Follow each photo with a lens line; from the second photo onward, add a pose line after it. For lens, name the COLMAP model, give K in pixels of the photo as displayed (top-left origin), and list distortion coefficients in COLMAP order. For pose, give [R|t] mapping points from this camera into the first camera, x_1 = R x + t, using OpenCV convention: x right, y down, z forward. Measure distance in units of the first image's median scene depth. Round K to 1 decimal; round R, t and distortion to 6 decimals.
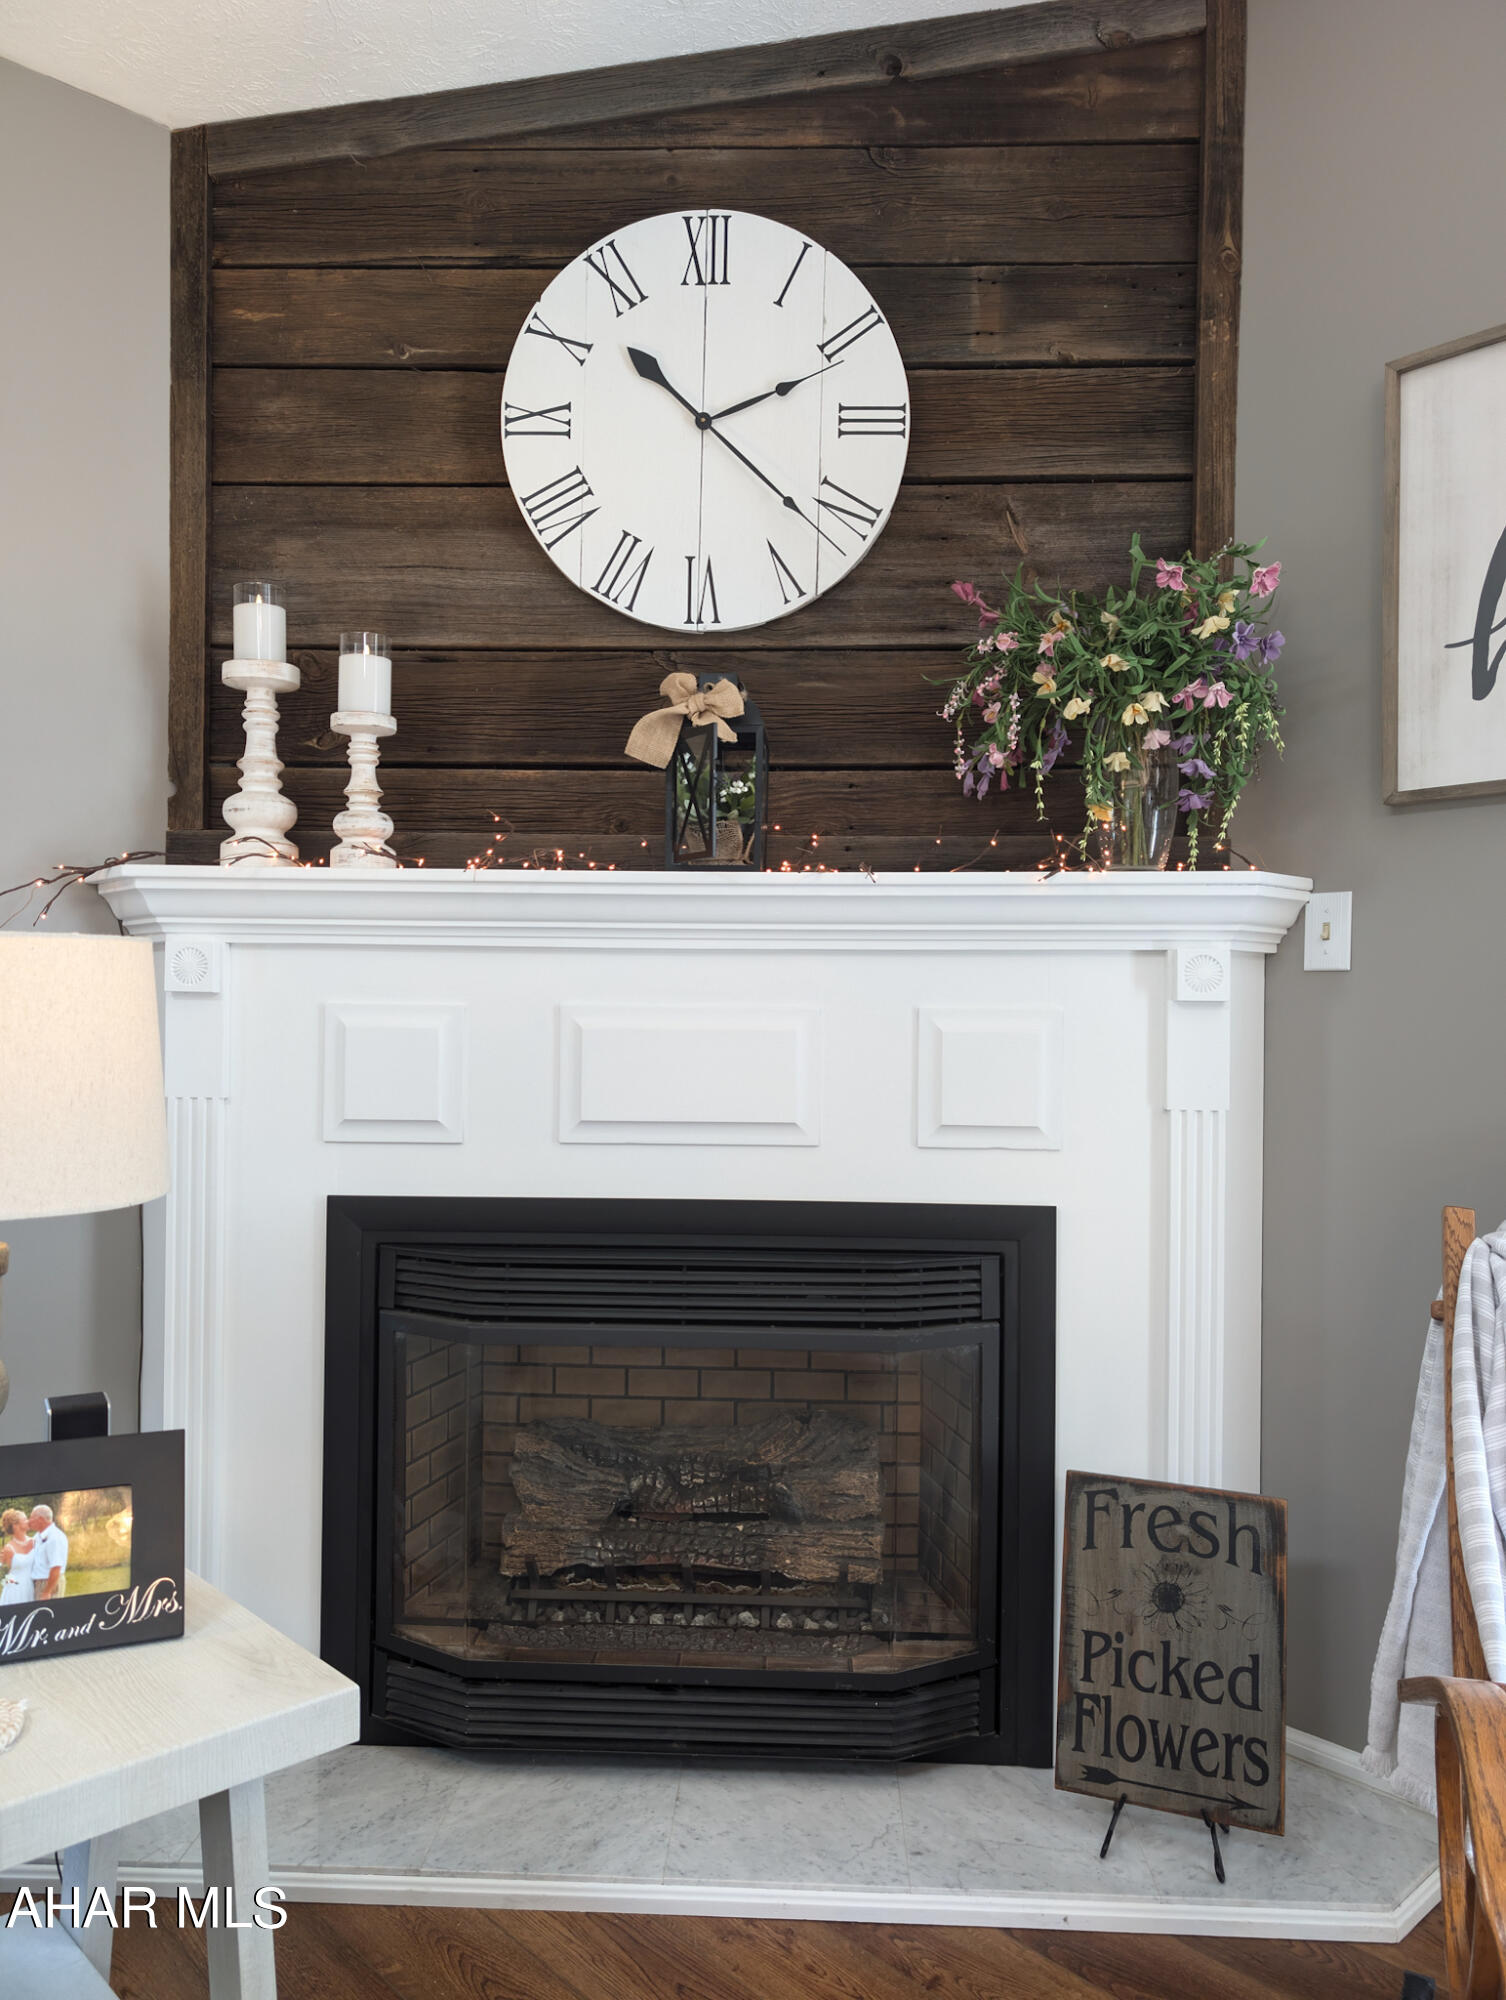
lens RADIAL K [[1451.9, 0, 754.6], [0, 1451.9, 1052.4], [0, 0, 1]] dist [0.002091, -0.004354]
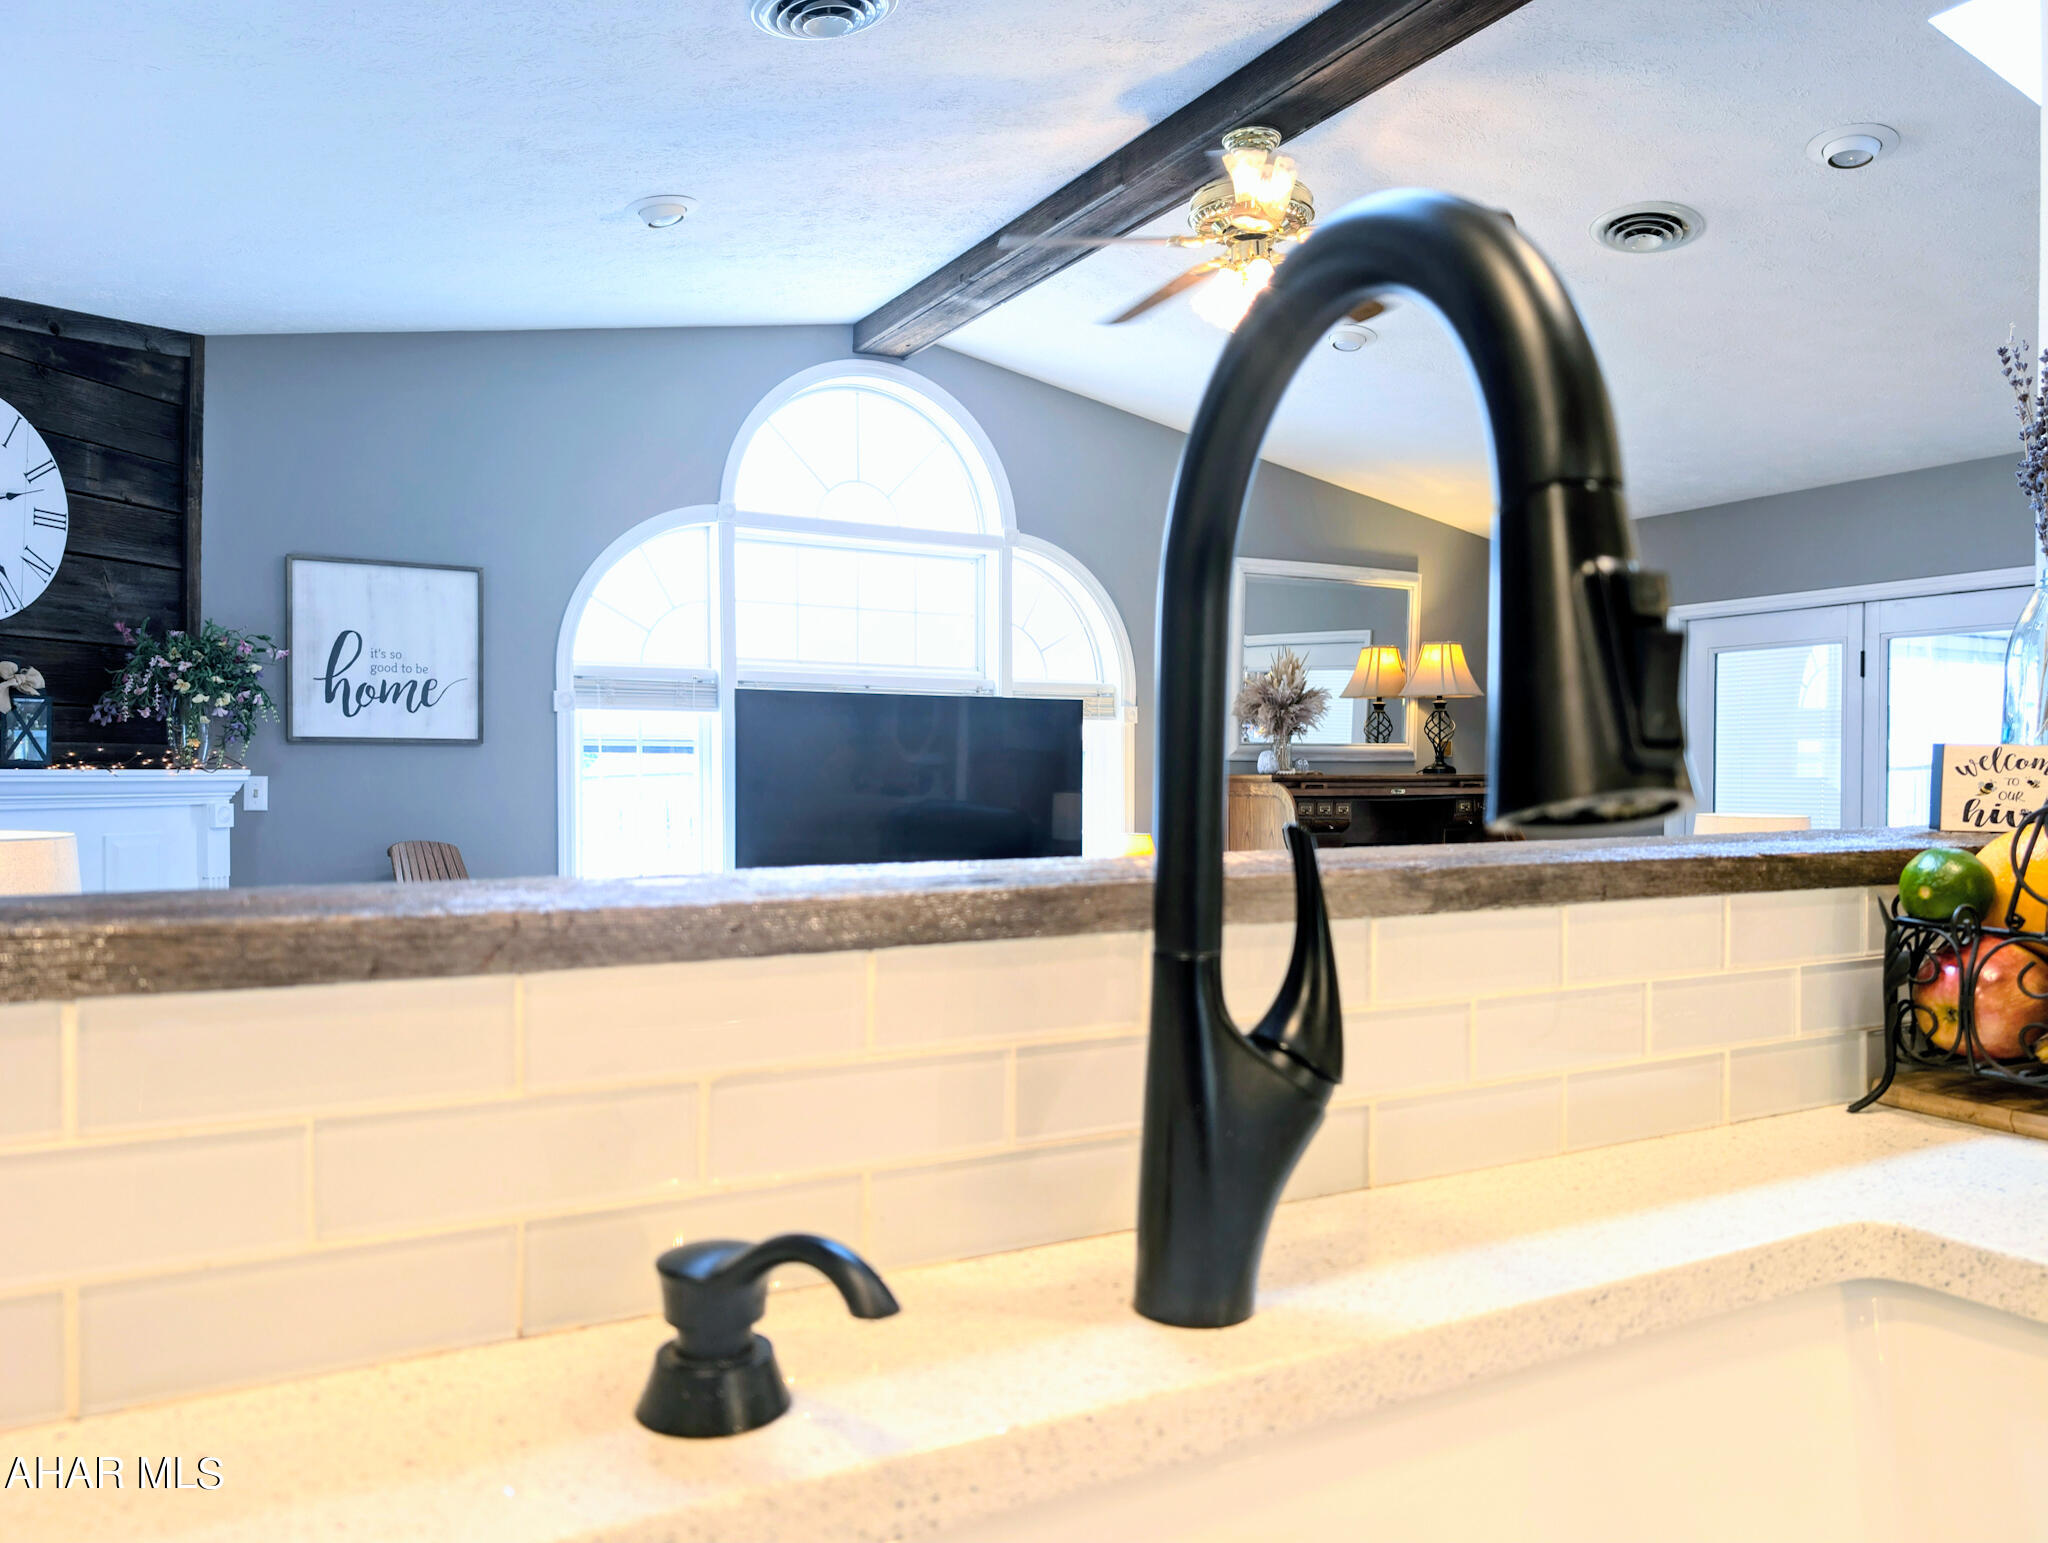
lens RADIAL K [[1486.7, 0, 1024.0], [0, 1486.7, 771.5], [0, 0, 1]] dist [0.002091, -0.004354]
pose [[0.220401, -0.008765, 0.975370, -1.489966], [0.010095, 0.999927, 0.006704, -0.113620], [-0.975357, 0.008368, 0.220473, -0.623025]]
